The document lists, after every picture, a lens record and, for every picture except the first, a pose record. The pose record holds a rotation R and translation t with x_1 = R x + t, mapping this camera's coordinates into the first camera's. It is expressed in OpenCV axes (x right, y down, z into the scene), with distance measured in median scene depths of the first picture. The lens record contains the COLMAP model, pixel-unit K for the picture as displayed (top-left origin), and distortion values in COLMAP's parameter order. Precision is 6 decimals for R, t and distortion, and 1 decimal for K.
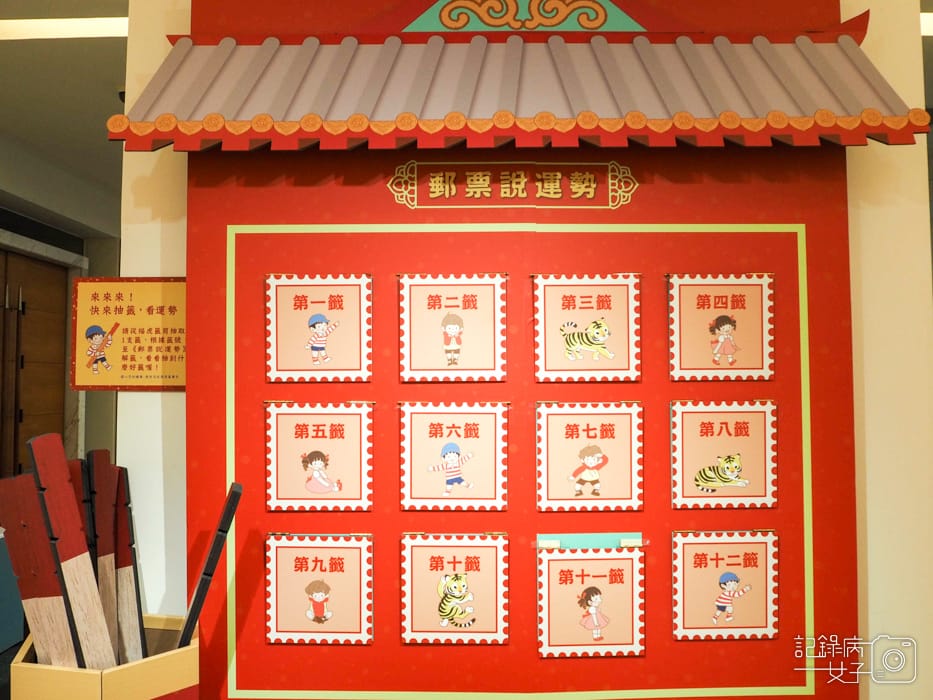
lens RADIAL K [[783.2, 0, 466.5], [0, 783.2, 350.0], [0, 0, 1]] dist [-0.061663, 0.029888]
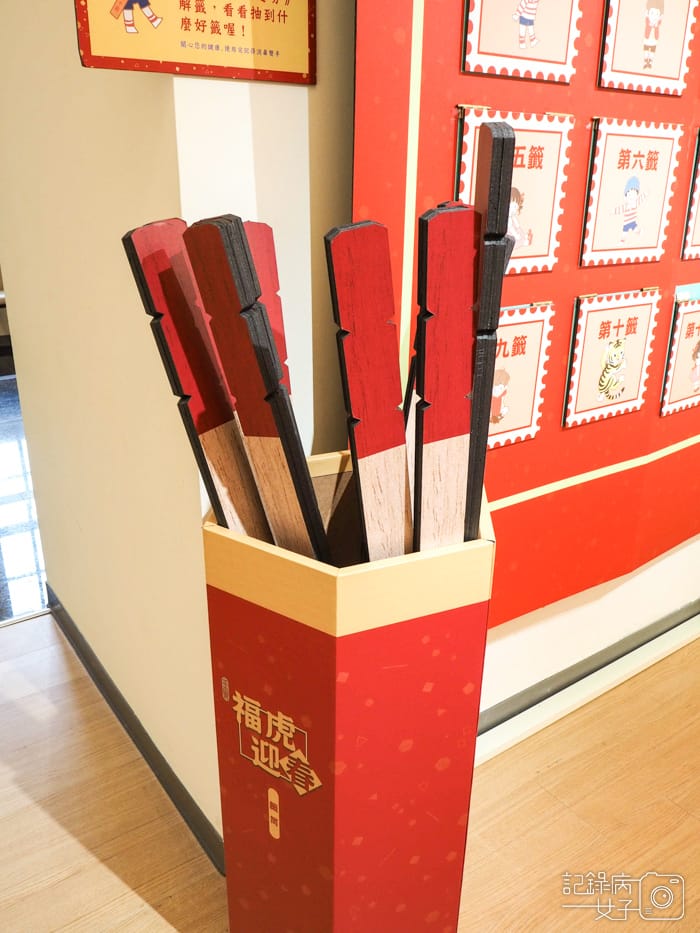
lens RADIAL K [[783.2, 0, 350.0], [0, 783.2, 466.5], [0, 0, 1]] dist [-0.061663, 0.029888]
pose [[0.807920, -0.203292, 0.553116, -0.731030], [-0.037726, 0.918843, 0.392816, 0.091696], [-0.588083, -0.338231, 0.734683, 0.495938]]
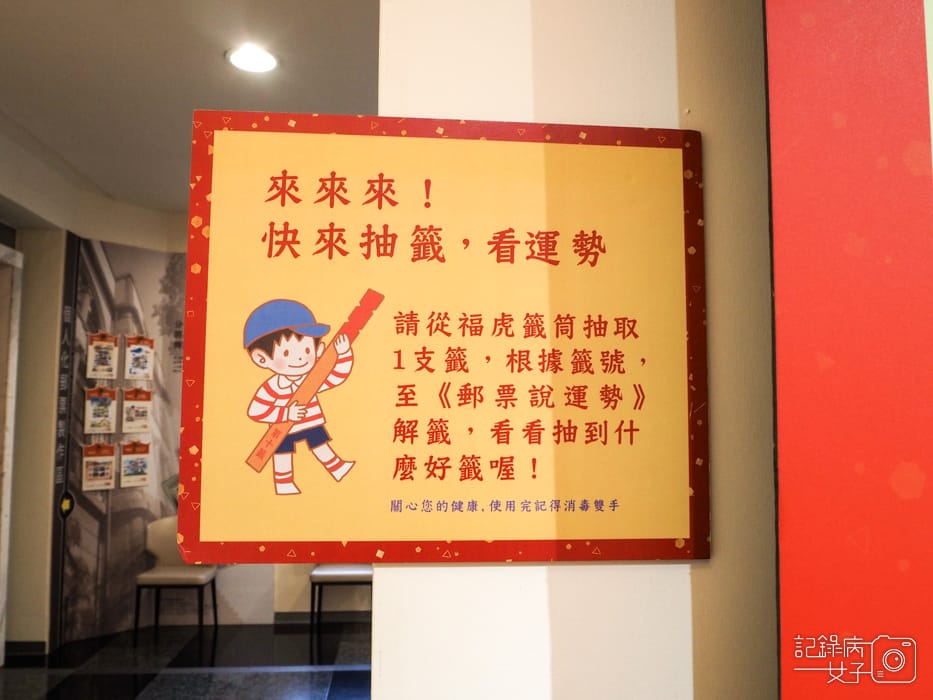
lens RADIAL K [[783.2, 0, 466.5], [0, 783.2, 350.0], [0, 0, 1]] dist [-0.061663, 0.029888]
pose [[0.995224, 0.012578, 0.096806, -0.471878], [-0.008920, 0.999233, -0.038133, -0.006786], [-0.097211, 0.037087, 0.994573, 0.787168]]
